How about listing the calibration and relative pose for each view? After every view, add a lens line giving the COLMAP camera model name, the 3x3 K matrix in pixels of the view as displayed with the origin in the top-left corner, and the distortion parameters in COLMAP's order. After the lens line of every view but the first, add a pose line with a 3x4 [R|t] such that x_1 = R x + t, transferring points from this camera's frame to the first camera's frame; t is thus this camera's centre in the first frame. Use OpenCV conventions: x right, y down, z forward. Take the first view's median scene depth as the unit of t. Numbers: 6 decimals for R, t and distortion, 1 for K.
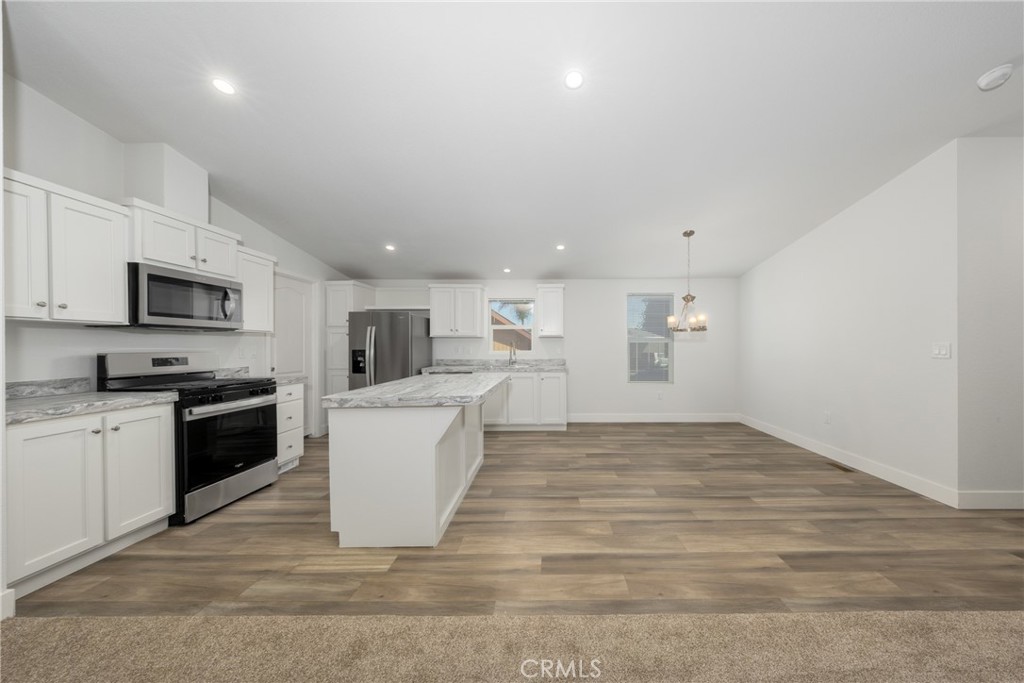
lens RADIAL K [[340.2, 0, 549.4], [0, 340.2, 347.8], [0, 0, 1]] dist [-0.004443, -0.000388]
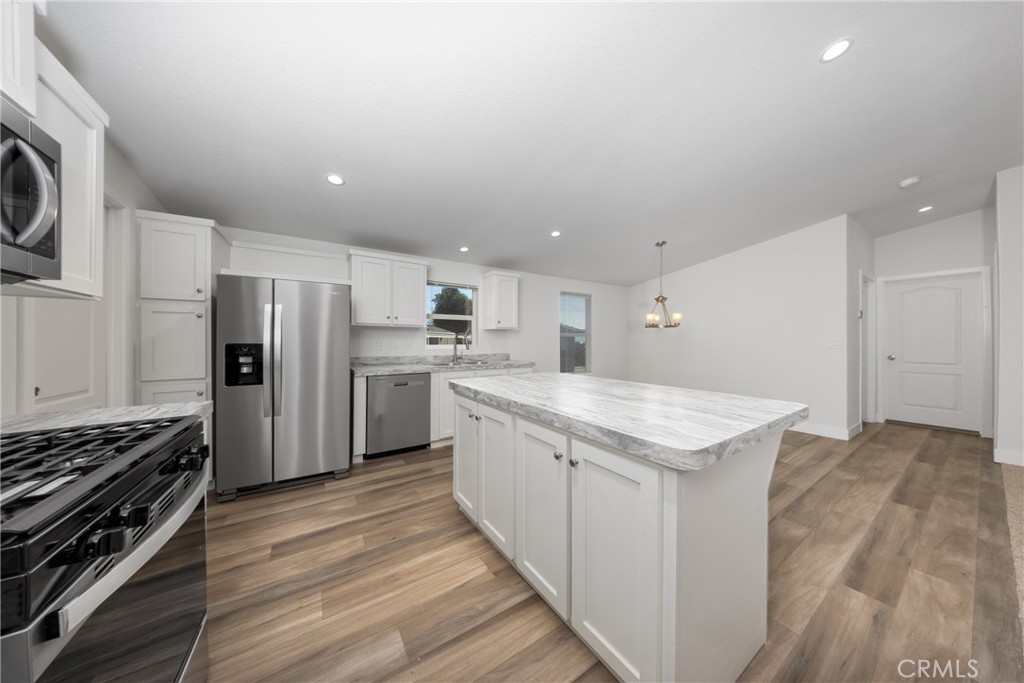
lens RADIAL K [[301.7, 0, 510.5], [0, 301.7, 340.9], [0, 0, 1]] dist [-0.003436, -0.000144]
pose [[0.844338, 0.003239, 0.535800, -0.752441], [0.000122, 0.999981, -0.006236, 0.006486], [-0.535810, 0.005331, 0.844322, 0.541045]]
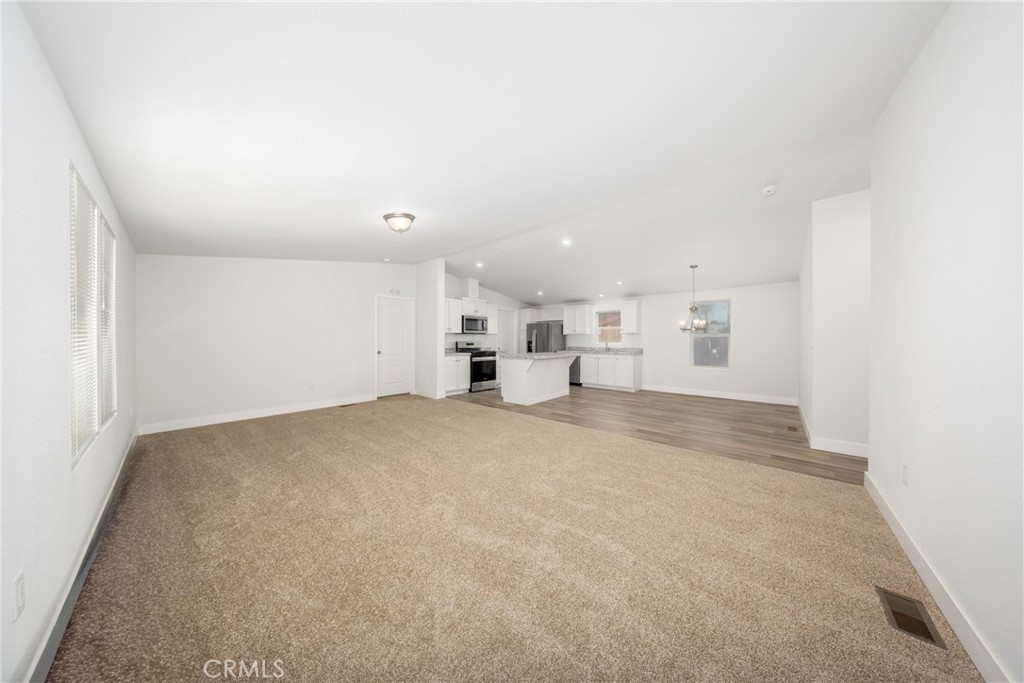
lens RADIAL K [[301.7, 0, 500.1], [0, 301.7, 334.6], [0, 0, 1]] dist [-0.003436, -0.000144]
pose [[0.722461, -0.008132, -0.691364, 0.983592], [-0.006282, 0.999812, -0.018325, 0.001567], [0.691383, 0.017582, 0.722275, -0.806215]]
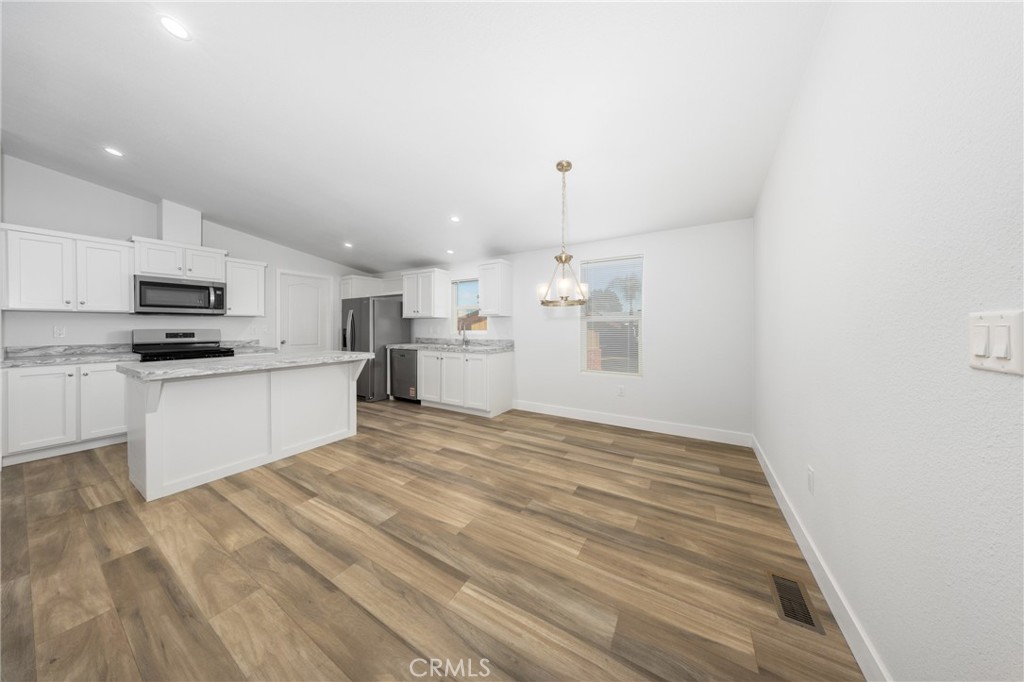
lens RADIAL K [[301.7, 0, 501.8], [0, 301.7, 330.5], [0, 0, 1]] dist [-0.003436, -0.000144]
pose [[0.854721, 0.008316, -0.519021, 0.834838], [-0.005013, 0.999957, 0.007767, -0.000050], [0.519063, -0.004037, 0.854726, 0.533942]]
